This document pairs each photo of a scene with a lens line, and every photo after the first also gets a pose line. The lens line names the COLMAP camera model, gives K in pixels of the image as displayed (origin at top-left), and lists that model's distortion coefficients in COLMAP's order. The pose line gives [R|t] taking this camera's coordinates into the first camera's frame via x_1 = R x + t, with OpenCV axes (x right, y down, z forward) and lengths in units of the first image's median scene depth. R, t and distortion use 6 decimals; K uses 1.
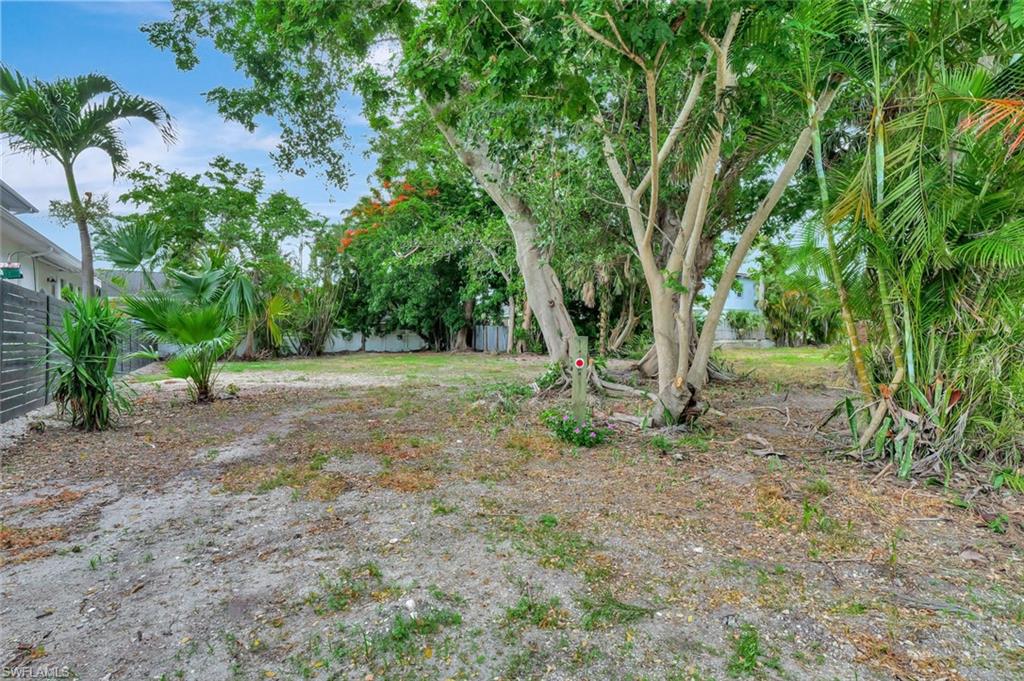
lens RADIAL K [[471.0, 0, 509.2], [0, 471.0, 342.1], [0, 0, 1]] dist [0.001051, 0.000097]
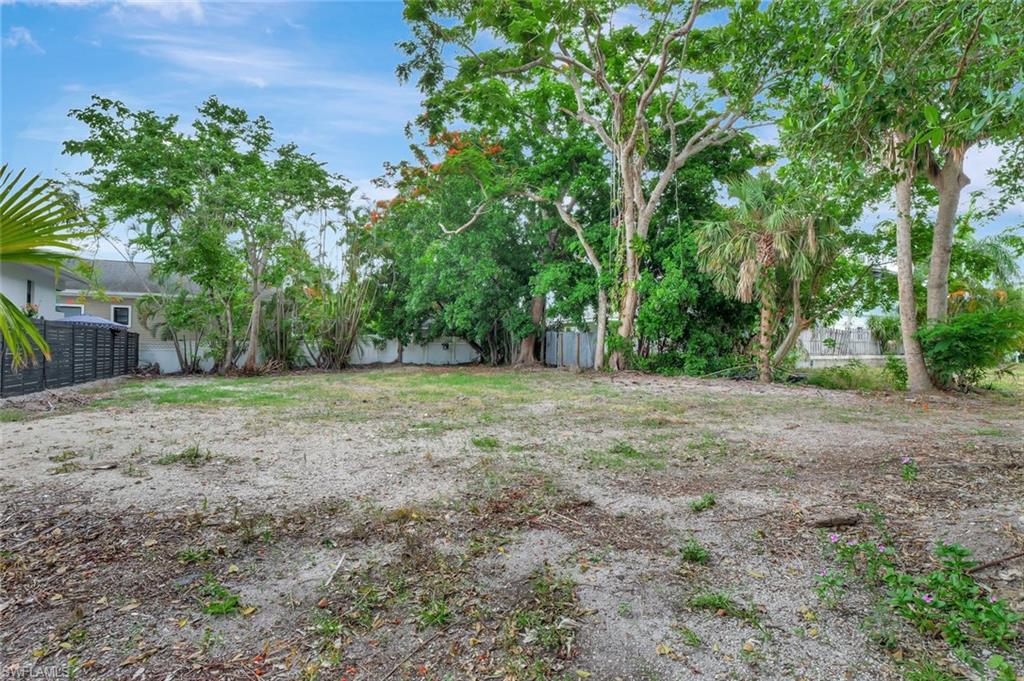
lens RADIAL K [[471.0, 0, 514.3], [0, 471.0, 341.4], [0, 0, 1]] dist [0.001051, 0.000097]
pose [[0.996956, 0.010760, -0.077222, -0.063855], [-0.012670, 0.999625, -0.024289, -0.001134], [0.076932, 0.025193, 0.996718, 0.251648]]
